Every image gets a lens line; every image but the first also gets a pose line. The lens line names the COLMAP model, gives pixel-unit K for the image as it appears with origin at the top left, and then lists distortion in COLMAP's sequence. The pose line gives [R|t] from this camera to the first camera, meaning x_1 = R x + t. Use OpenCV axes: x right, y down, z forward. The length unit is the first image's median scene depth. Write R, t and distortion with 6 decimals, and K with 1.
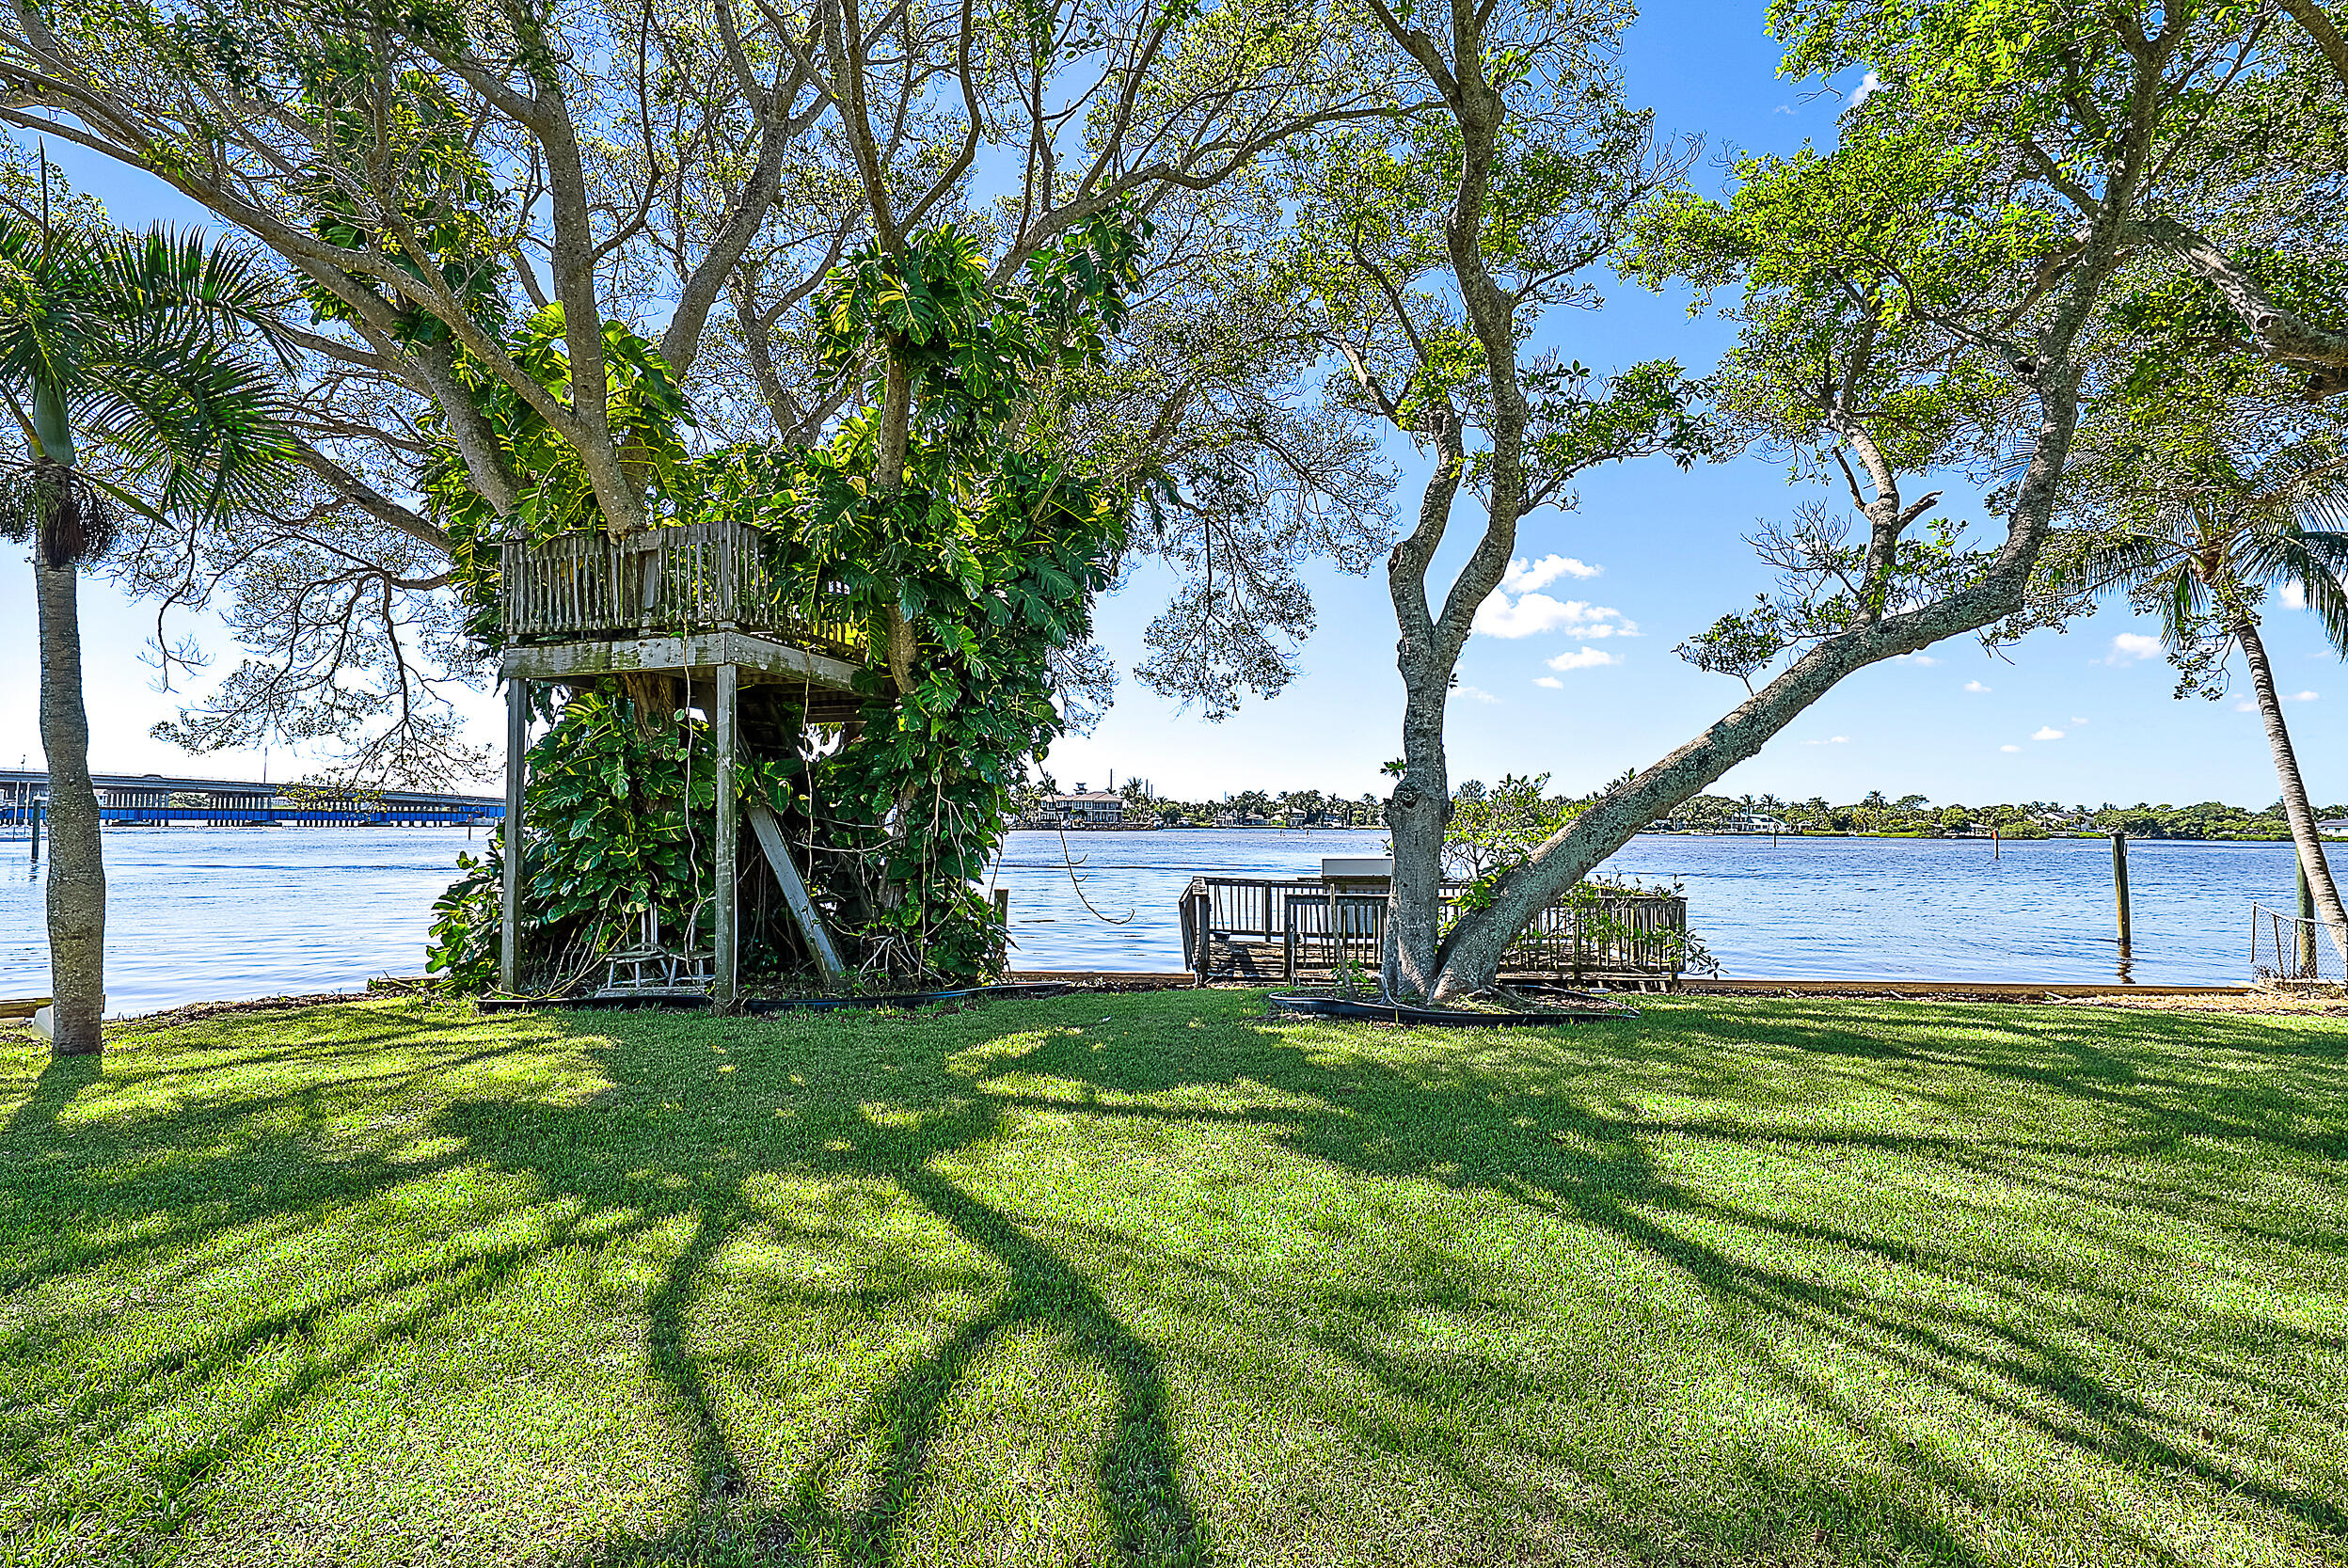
lens RADIAL K [[1121.6, 0, 1168.1], [0, 1121.6, 774.9], [0, 0, 1]] dist [0.004343, -0.000068]
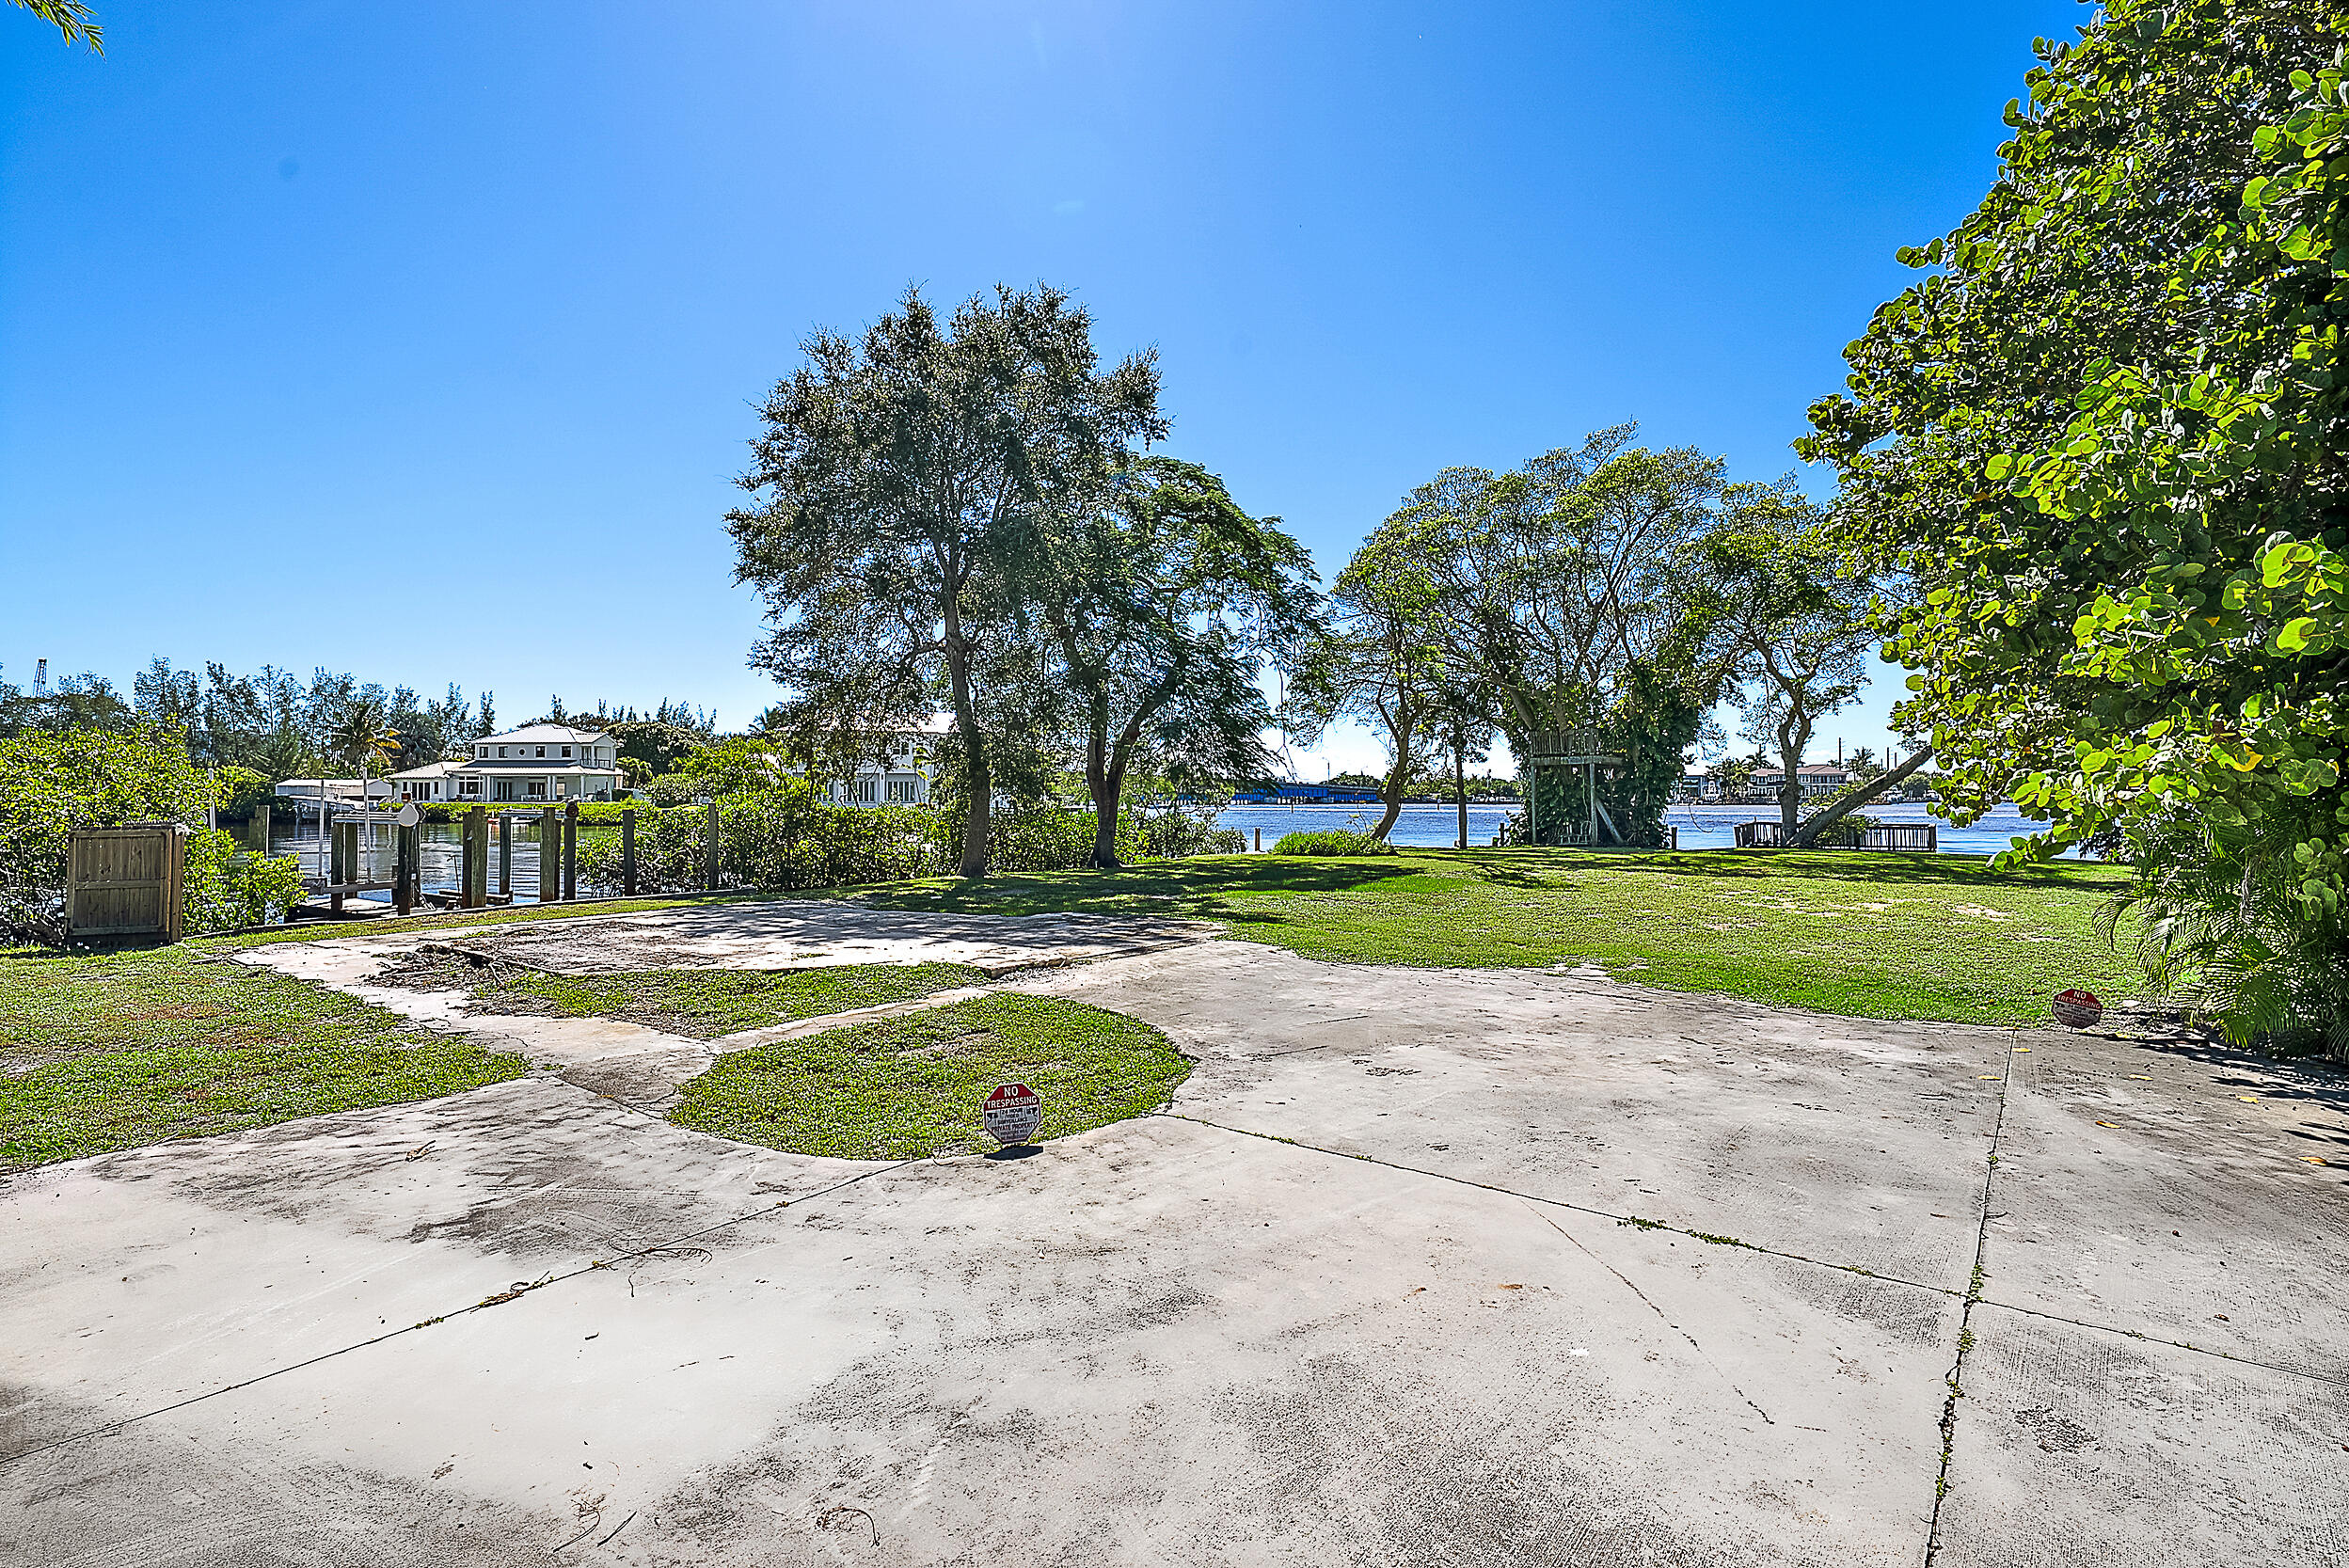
lens RADIAL K [[1122.1, 0, 1176.6], [0, 1122.1, 776.3], [0, 0, 1]] dist [0.004343, -0.000068]
pose [[0.829018, -0.017861, -0.558937, 0.365195], [0.030740, 0.999434, 0.013657, -0.087966], [0.558377, -0.028503, 0.829098, -1.856460]]
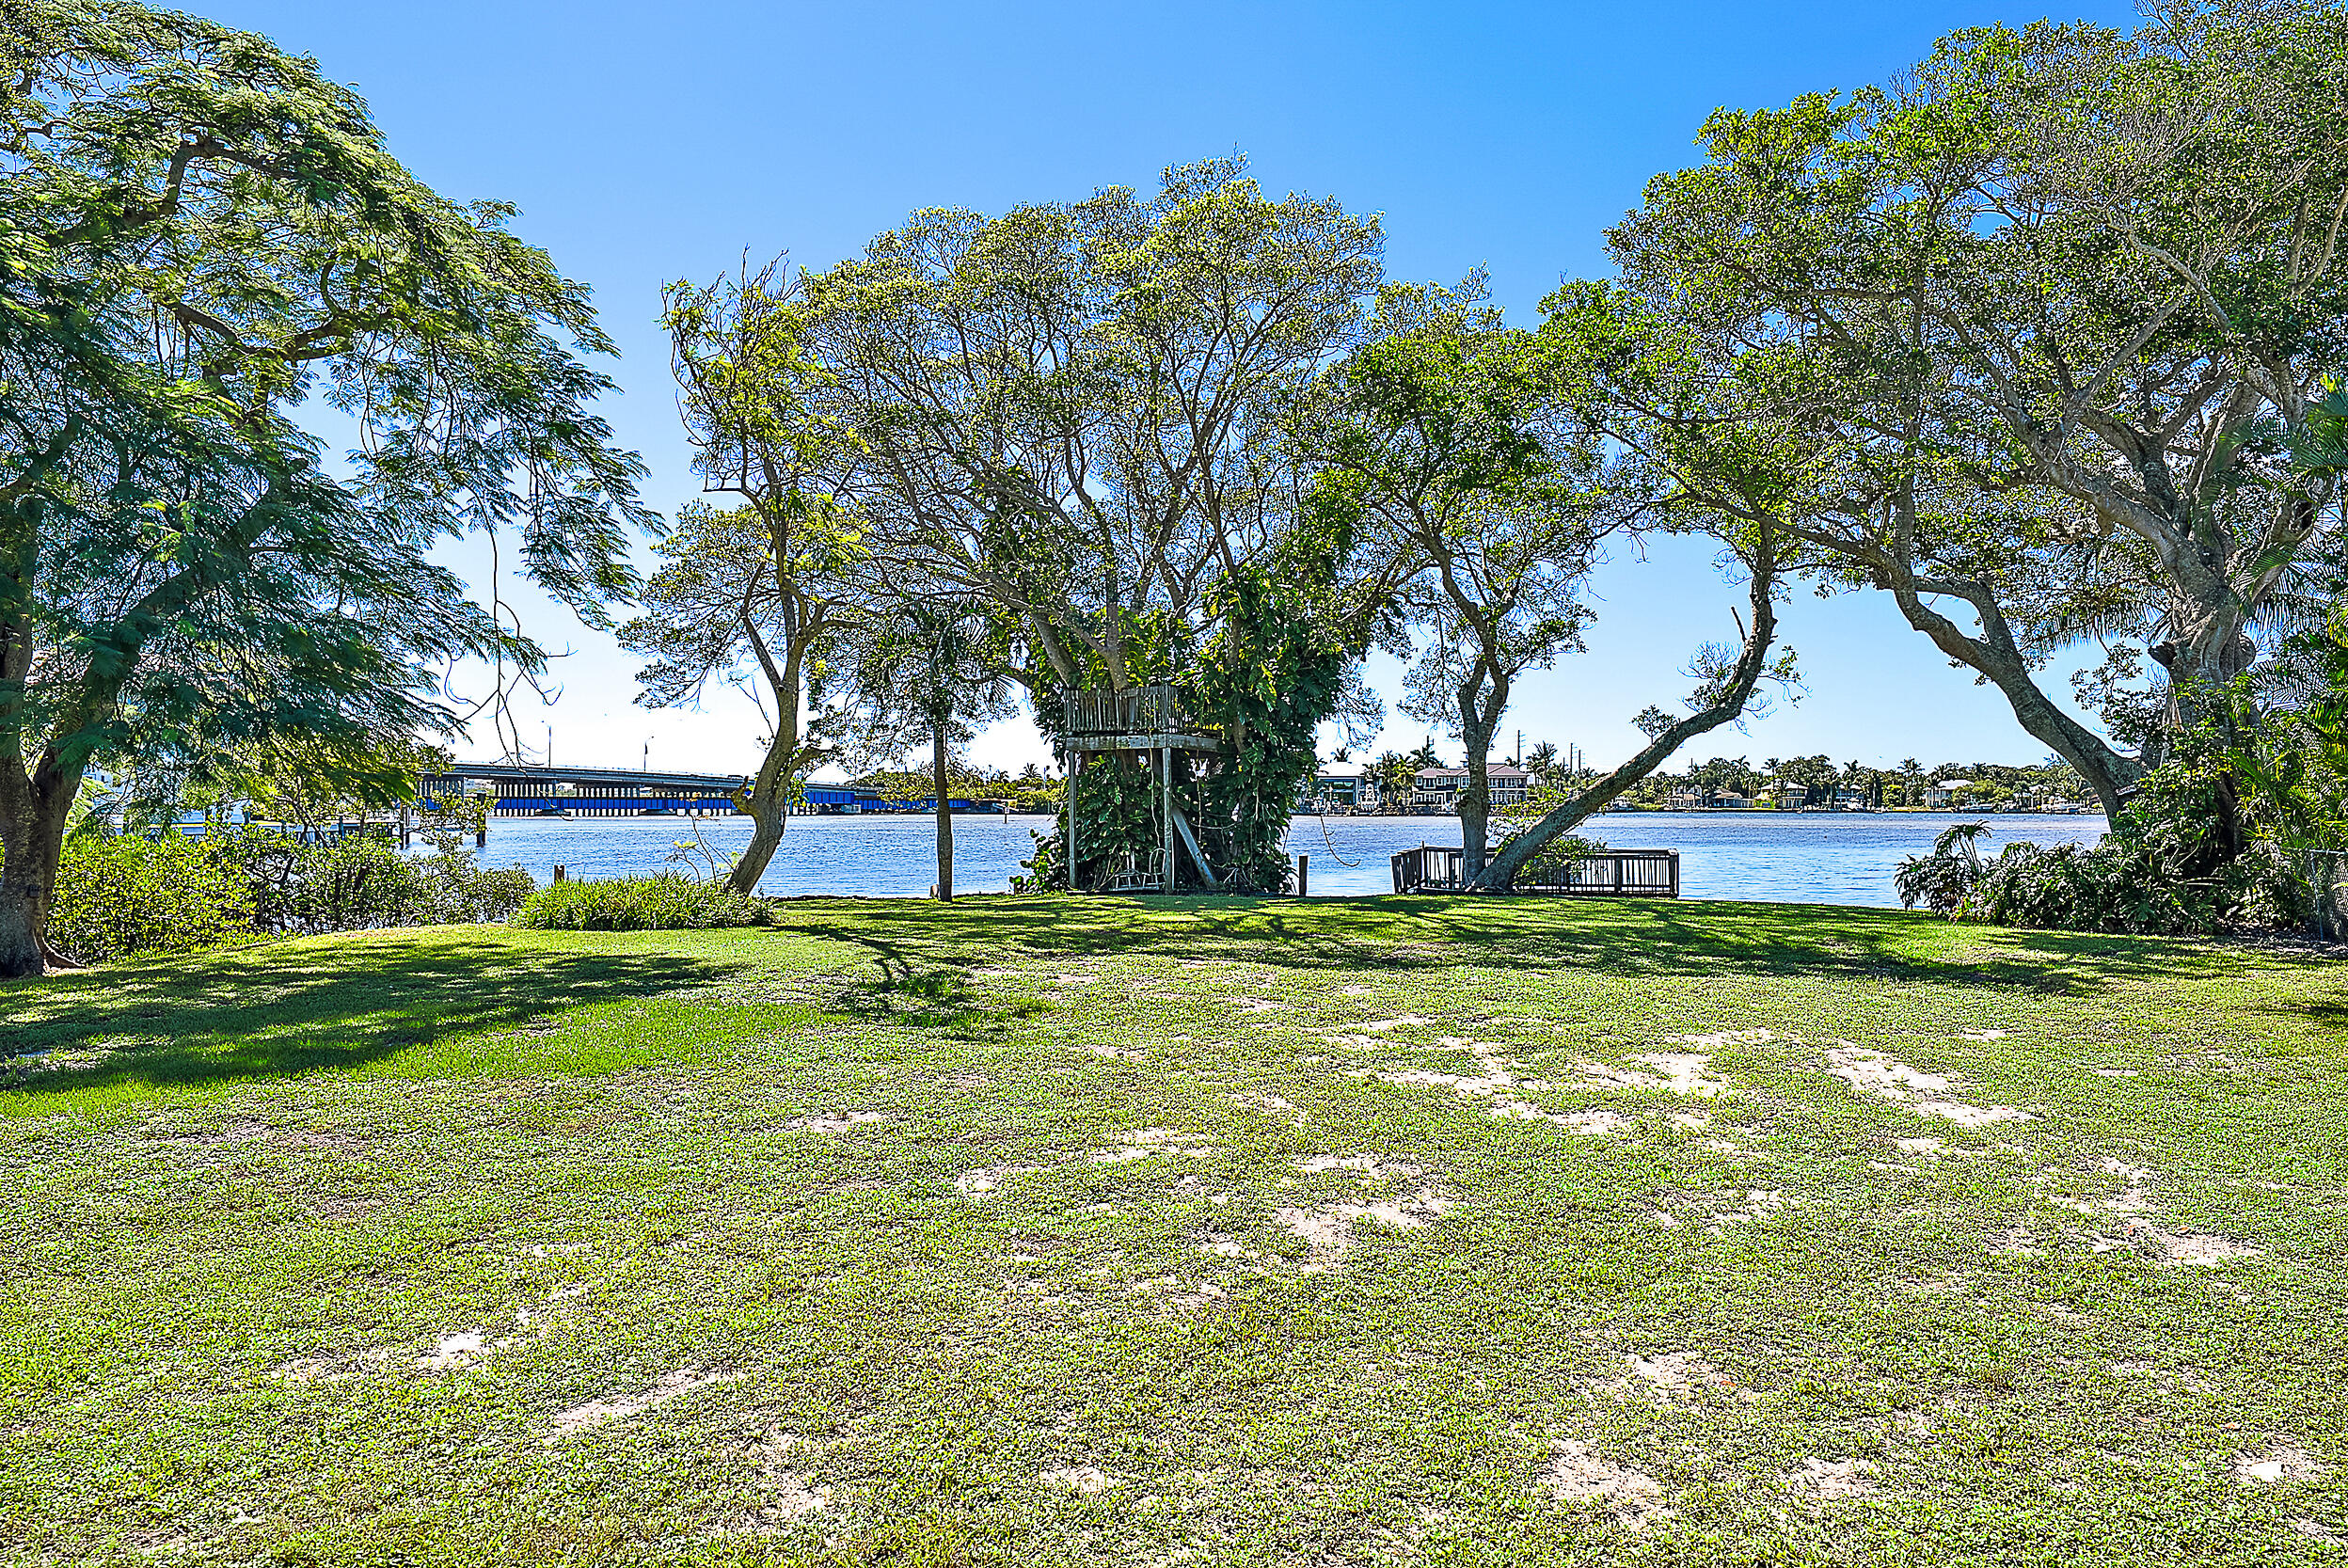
lens RADIAL K [[1592.2, 0, 1178.8], [0, 1592.2, 791.4], [0, 0, 1]] dist [0.009099, 0.000801]
pose [[0.964079, -0.008501, -0.265481, 0.290274], [0.017515, 0.999347, 0.031604, -0.063470], [0.265039, -0.035119, 0.963598, -1.247374]]
